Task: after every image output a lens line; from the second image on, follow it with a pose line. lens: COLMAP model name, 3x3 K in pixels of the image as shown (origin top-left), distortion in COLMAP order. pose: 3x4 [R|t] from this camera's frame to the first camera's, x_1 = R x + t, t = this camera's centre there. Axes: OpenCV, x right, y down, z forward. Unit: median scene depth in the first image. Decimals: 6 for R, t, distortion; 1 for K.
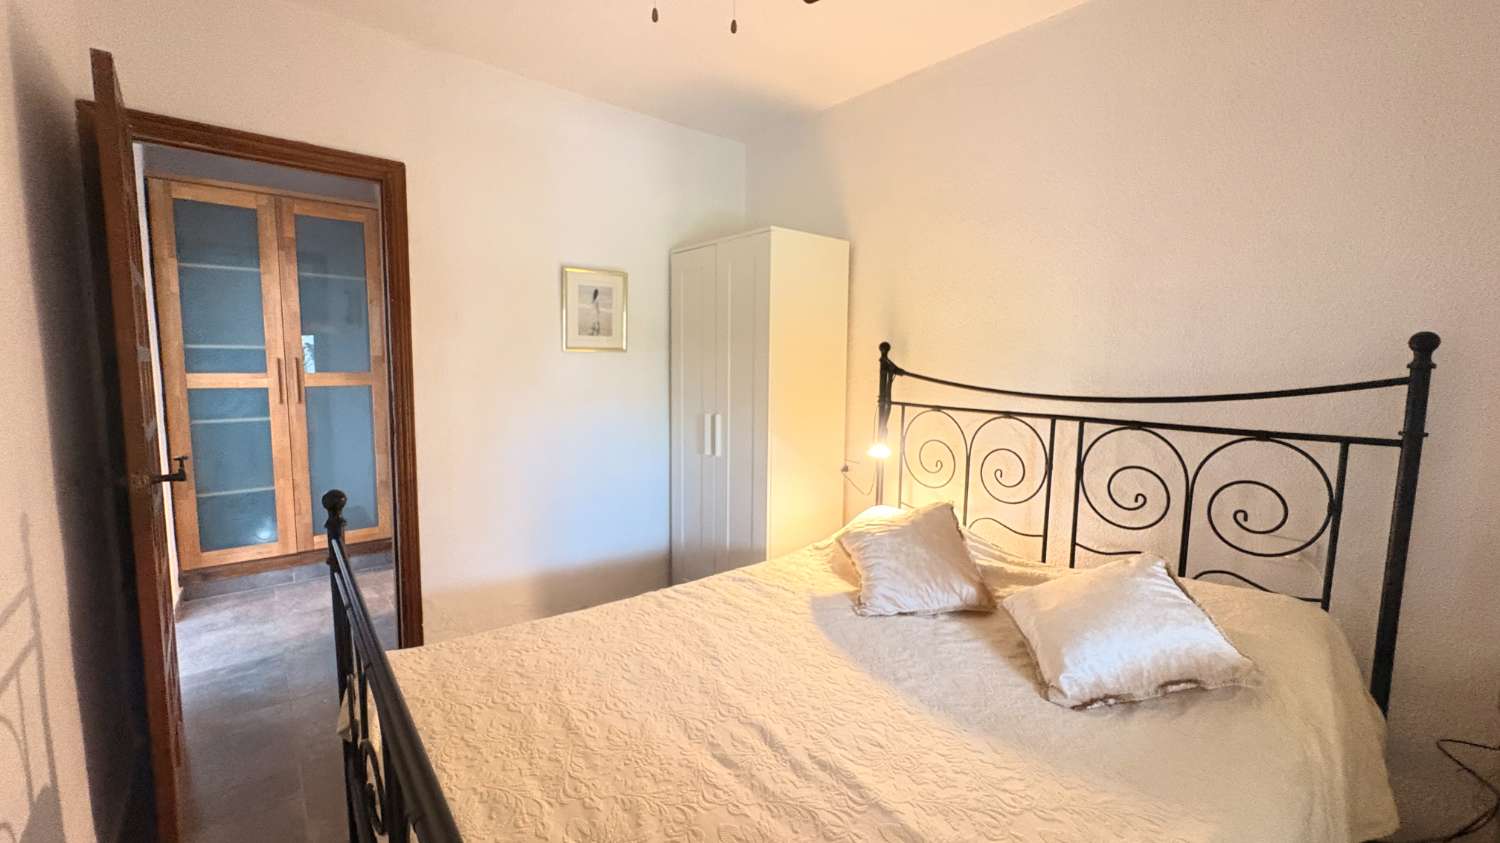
lens RADIAL K [[595.8, 0, 750.0], [0, 595.8, 421.5], [0, 0, 1]] dist [-0.000343, -0.000073]
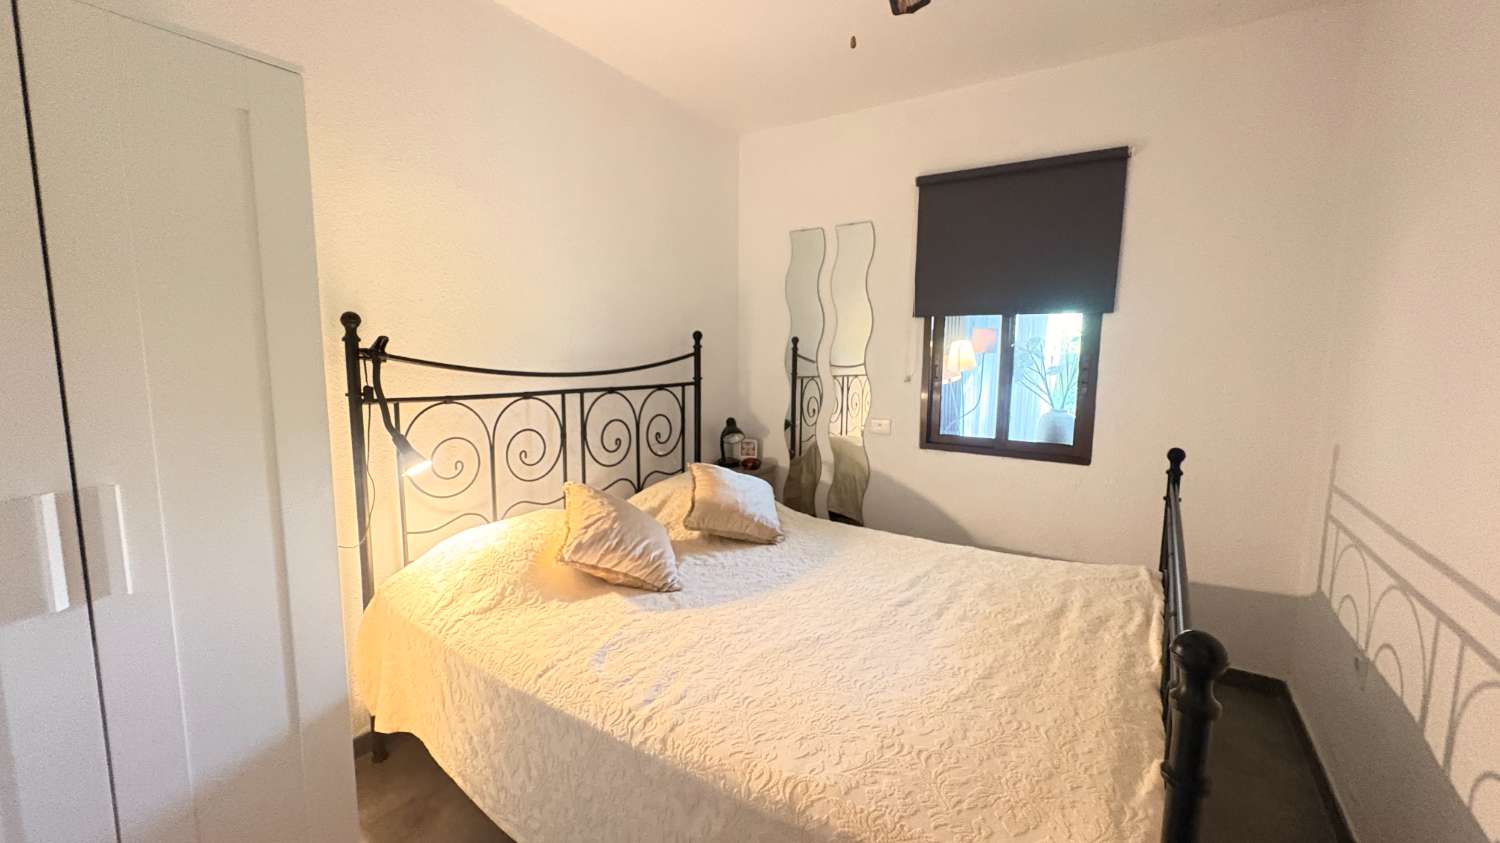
lens RADIAL K [[595.8, 0, 750.0], [0, 595.8, 421.5], [0, 0, 1]] dist [-0.000343, -0.000073]
pose [[-0.279146, -0.129325, 0.951500, -0.731858], [0.082209, 0.984033, 0.157865, -0.109505], [-0.956723, 0.122289, -0.264057, 1.023505]]
